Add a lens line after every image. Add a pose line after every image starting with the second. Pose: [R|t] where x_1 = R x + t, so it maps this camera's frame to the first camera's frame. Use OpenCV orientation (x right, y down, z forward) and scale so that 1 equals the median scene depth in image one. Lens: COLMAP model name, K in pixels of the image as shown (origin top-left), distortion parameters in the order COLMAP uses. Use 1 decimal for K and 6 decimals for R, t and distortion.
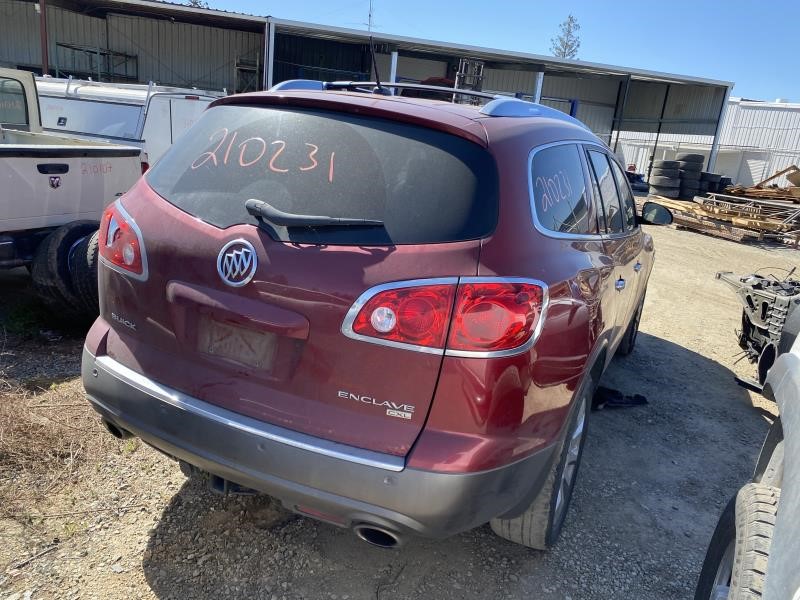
lens RADIAL K [[609.0, 0, 407.7], [0, 609.0, 304.3], [0, 0, 1]] dist [0.044213, -0.043158]
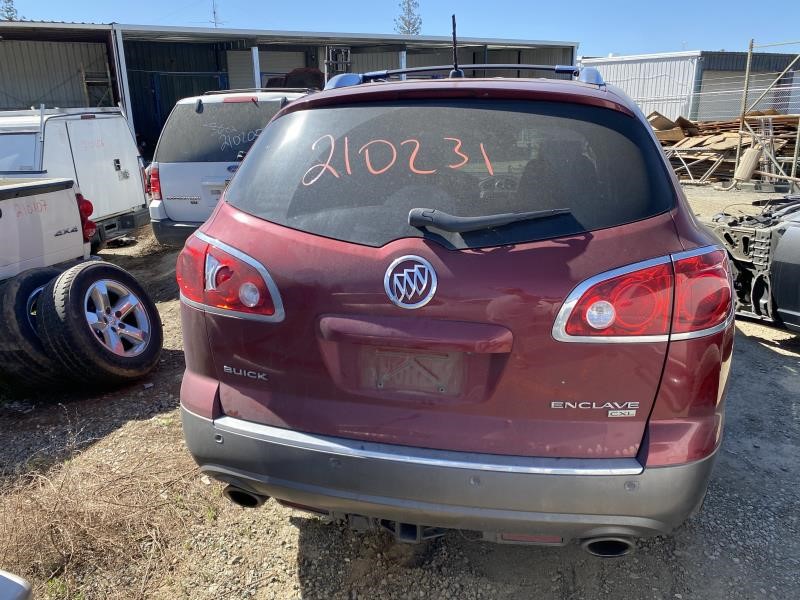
lens RADIAL K [[609.0, 0, 396.7], [0, 609.0, 294.7], [0, 0, 1]] dist [0.044213, -0.043158]
pose [[0.970173, -0.175065, 0.167679, -0.356174], [0.174366, 0.984498, 0.018999, -0.055353], [-0.168405, 0.010806, 0.985659, 0.109488]]
